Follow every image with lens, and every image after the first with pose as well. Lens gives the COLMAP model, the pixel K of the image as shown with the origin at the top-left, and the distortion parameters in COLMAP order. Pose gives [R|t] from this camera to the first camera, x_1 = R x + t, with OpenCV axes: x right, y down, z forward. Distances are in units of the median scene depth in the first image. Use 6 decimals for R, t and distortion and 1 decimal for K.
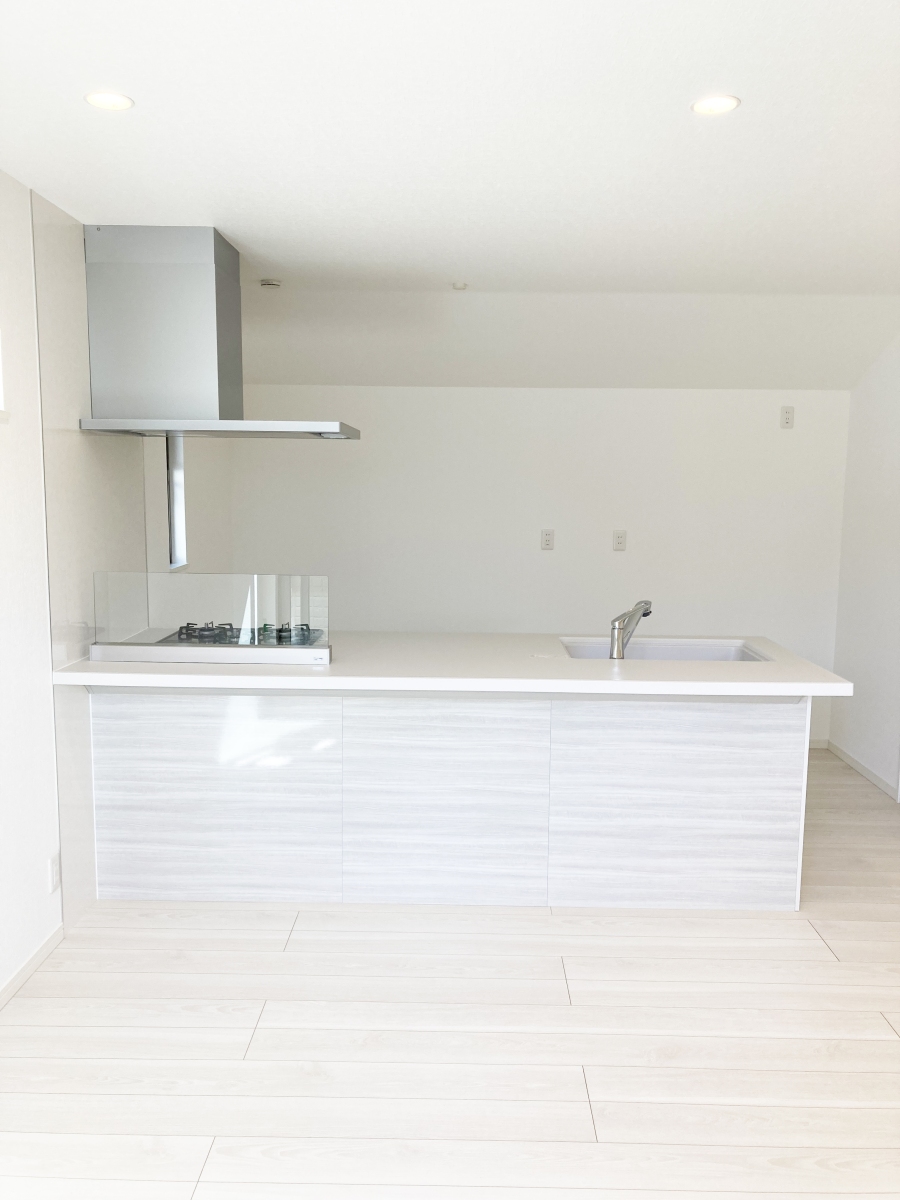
lens RADIAL K [[972.0, 0, 468.0], [0, 972.0, 614.4], [0, 0, 1]] dist [0.081313, -0.212906]
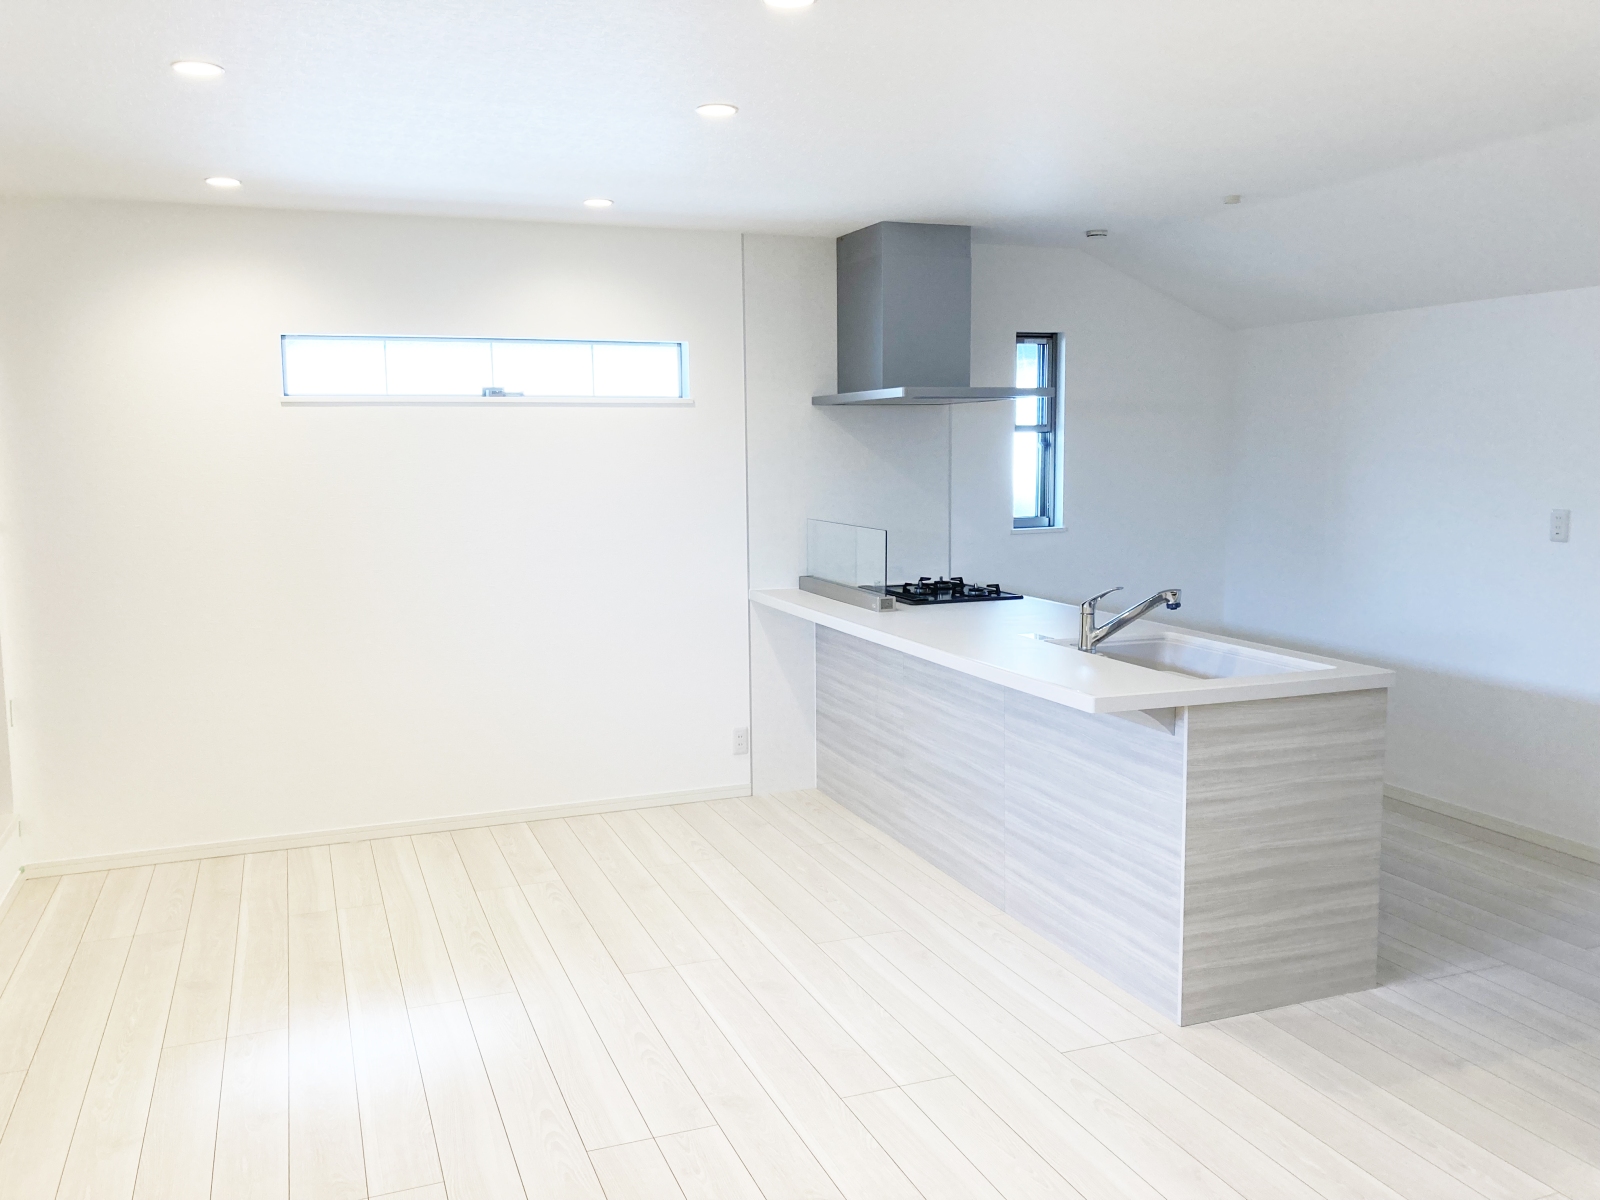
lens RADIAL K [[1296.0, 0, 800.0], [0, 1296.0, 600.0], [0, 0, 1]] dist [0.081313, -0.212906]
pose [[0.368550, 0.094300, -0.924813, 1.107323], [-0.107363, 0.992502, 0.058417, -0.035882], [0.923387, 0.077761, 0.375911, 0.358174]]
